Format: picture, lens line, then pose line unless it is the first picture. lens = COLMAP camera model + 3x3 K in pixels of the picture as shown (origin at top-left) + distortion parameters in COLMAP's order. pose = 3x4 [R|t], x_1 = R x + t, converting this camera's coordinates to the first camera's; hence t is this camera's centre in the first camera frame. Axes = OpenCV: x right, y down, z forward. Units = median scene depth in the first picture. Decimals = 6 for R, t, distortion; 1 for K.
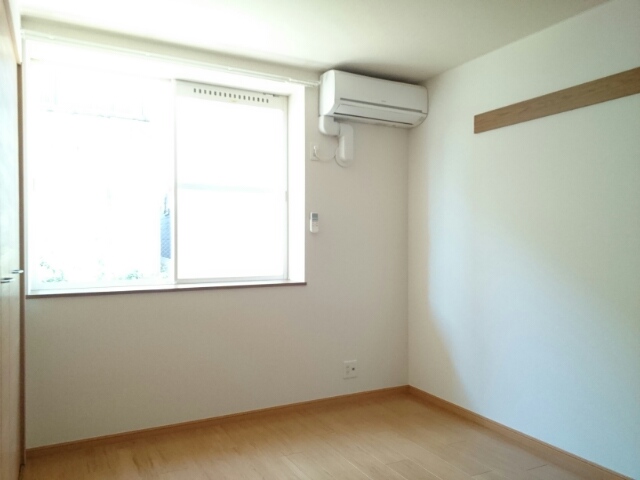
lens RADIAL K [[511.6, 0, 320.0], [0, 511.6, 240.0], [0, 0, 1]] dist [0.086080, -0.011014]
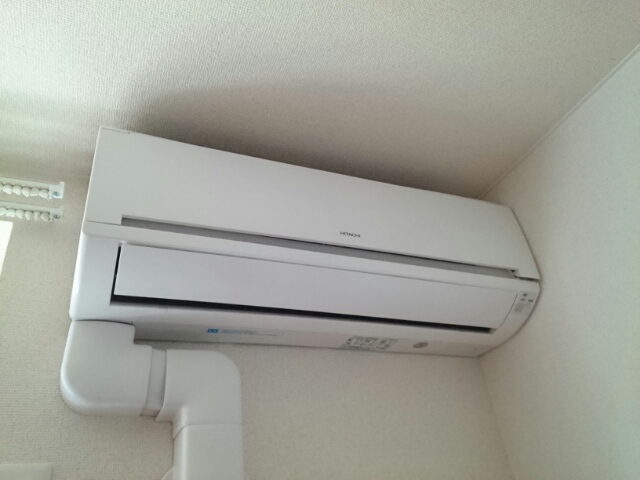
lens RADIAL K [[511.6, 0, 320.0], [0, 511.6, 240.0], [0, 0, 1]] dist [0.086080, -0.011014]
pose [[0.989251, -0.142905, -0.030992, 0.112567], [0.106514, 0.849423, -0.516851, -0.142589], [0.100185, 0.507994, 0.855514, 0.773103]]
